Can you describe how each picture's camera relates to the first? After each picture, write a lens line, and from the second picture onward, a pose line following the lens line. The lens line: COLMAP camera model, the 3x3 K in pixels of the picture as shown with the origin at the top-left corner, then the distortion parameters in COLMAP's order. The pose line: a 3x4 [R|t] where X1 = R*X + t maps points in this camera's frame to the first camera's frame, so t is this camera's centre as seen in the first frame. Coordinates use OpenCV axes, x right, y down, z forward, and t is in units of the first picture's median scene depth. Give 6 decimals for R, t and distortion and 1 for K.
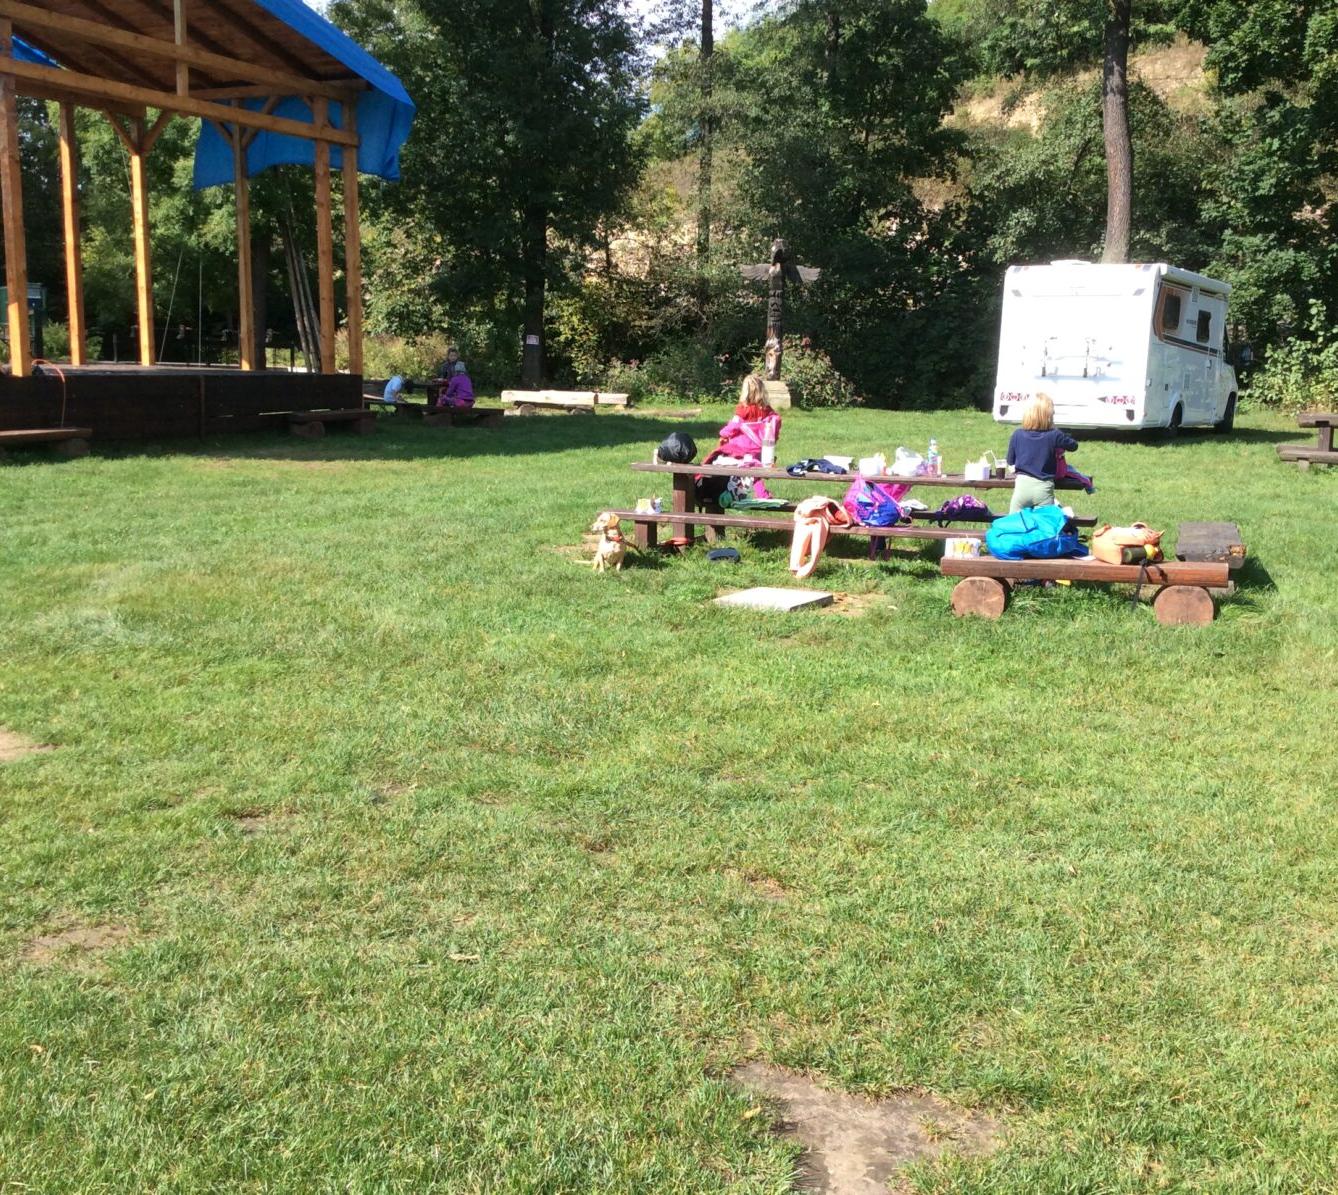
lens RADIAL K [[1440.2, 0, 669.0], [0, 1440.2, 597.5], [0, 0, 1]] dist [0.164938, -0.294460]
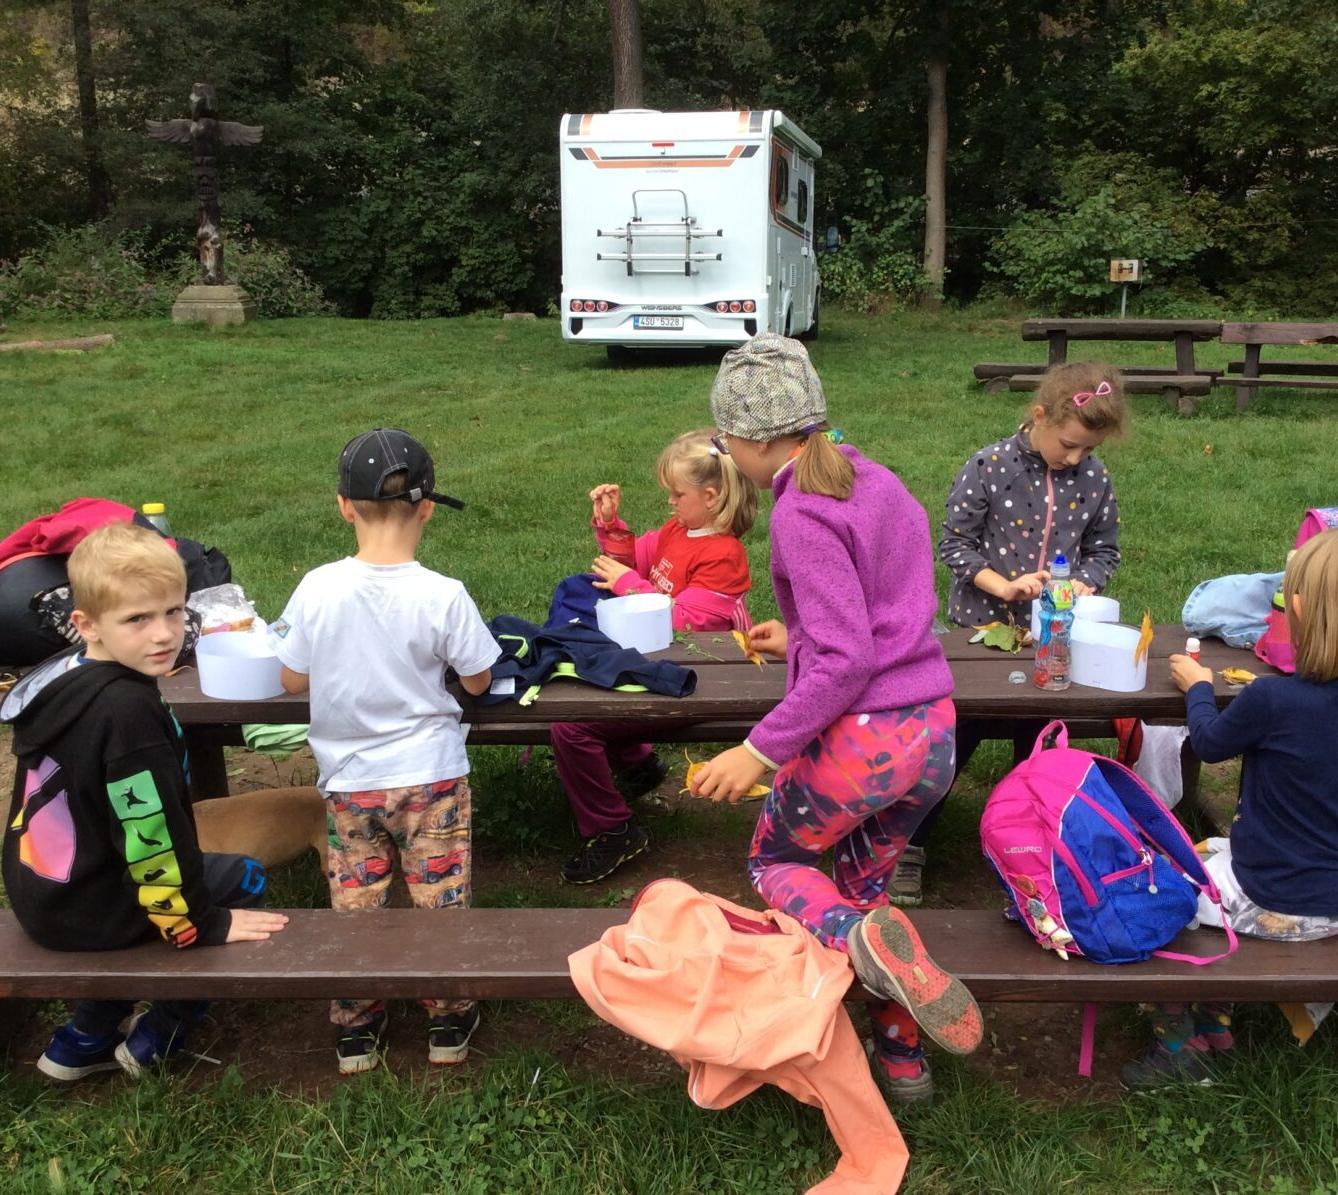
lens RADIAL K [[1438.2, 0, 669.0], [0, 1438.2, 597.5], [0, 0, 1]] dist [0.105910, -0.209094]
pose [[0.927470, -0.115328, 0.355668, 0.005972], [0.088110, 0.991866, 0.091857, -0.038713], [-0.363369, -0.053856, 0.930087, 0.217391]]
